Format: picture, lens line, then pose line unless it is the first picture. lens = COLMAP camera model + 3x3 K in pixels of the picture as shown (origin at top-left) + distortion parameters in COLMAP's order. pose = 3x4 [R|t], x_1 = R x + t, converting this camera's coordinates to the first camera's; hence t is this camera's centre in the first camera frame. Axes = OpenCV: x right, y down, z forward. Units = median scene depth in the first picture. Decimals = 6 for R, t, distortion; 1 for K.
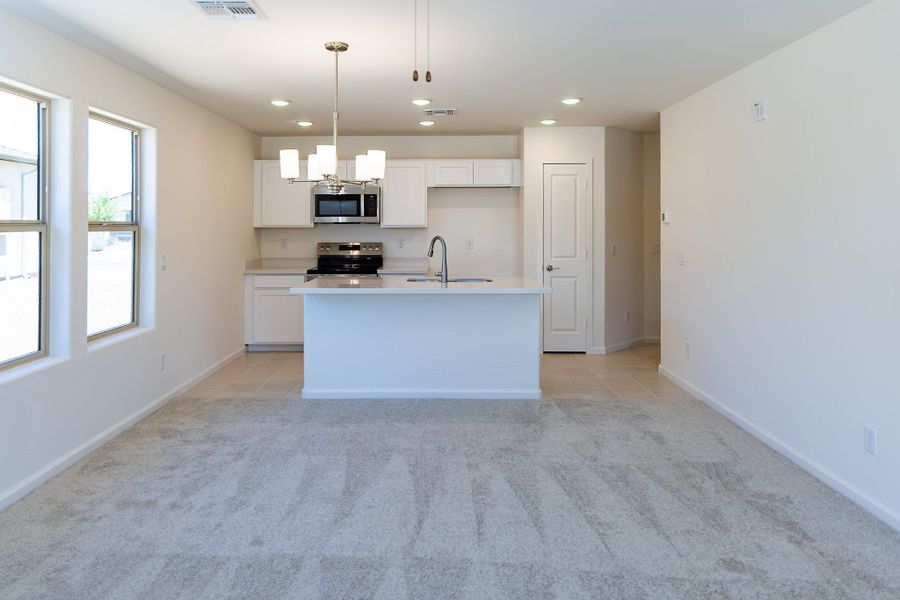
lens RADIAL K [[628.7, 0, 426.6], [0, 628.7, 223.9], [0, 0, 1]] dist [0.004607, -0.000335]
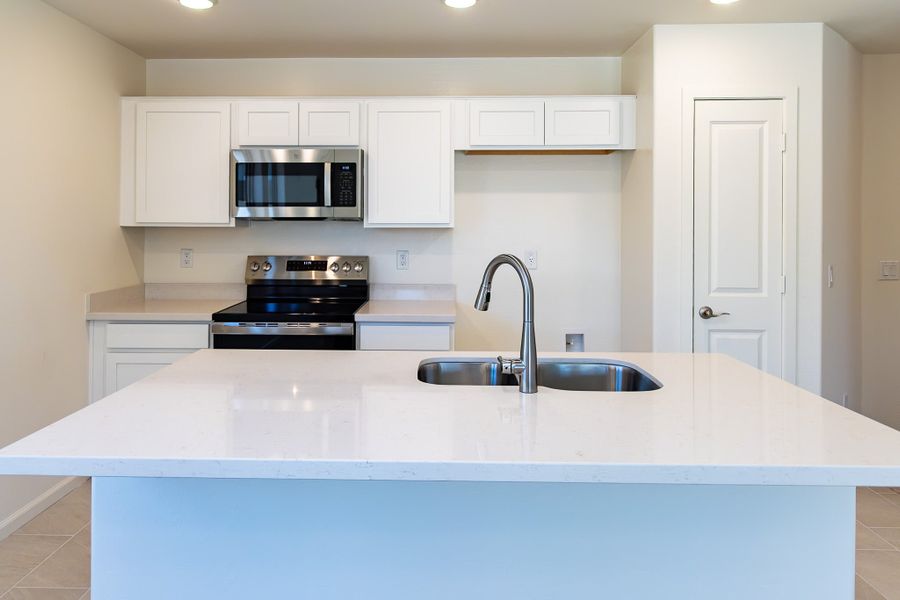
lens RADIAL K [[628.7, 0, 426.6], [0, 628.7, 223.9], [0, 0, 1]] dist [0.004607, -0.000335]
pose [[0.999981, 0.004252, -0.004519, -0.019450], [-0.004238, 0.999987, 0.003001, 0.000618], [0.004532, -0.002982, 0.999985, 0.489490]]
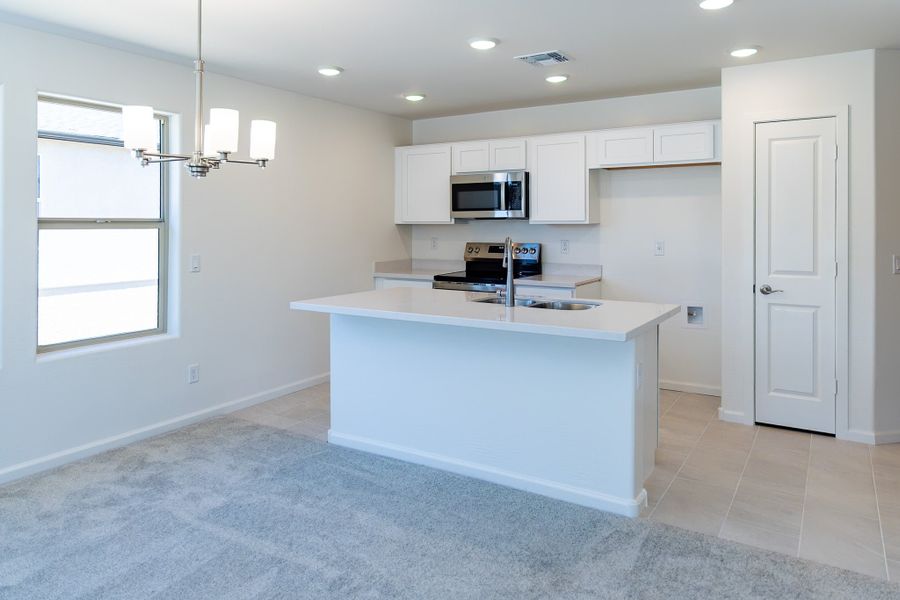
lens RADIAL K [[628.7, 0, 426.6], [0, 628.7, 223.9], [0, 0, 1]] dist [0.004607, -0.000335]
pose [[0.849634, 0.000240, -0.527372, 0.229497], [0.003516, 0.999975, 0.006120, 0.000183], [0.527361, -0.007054, 0.849612, 0.282605]]
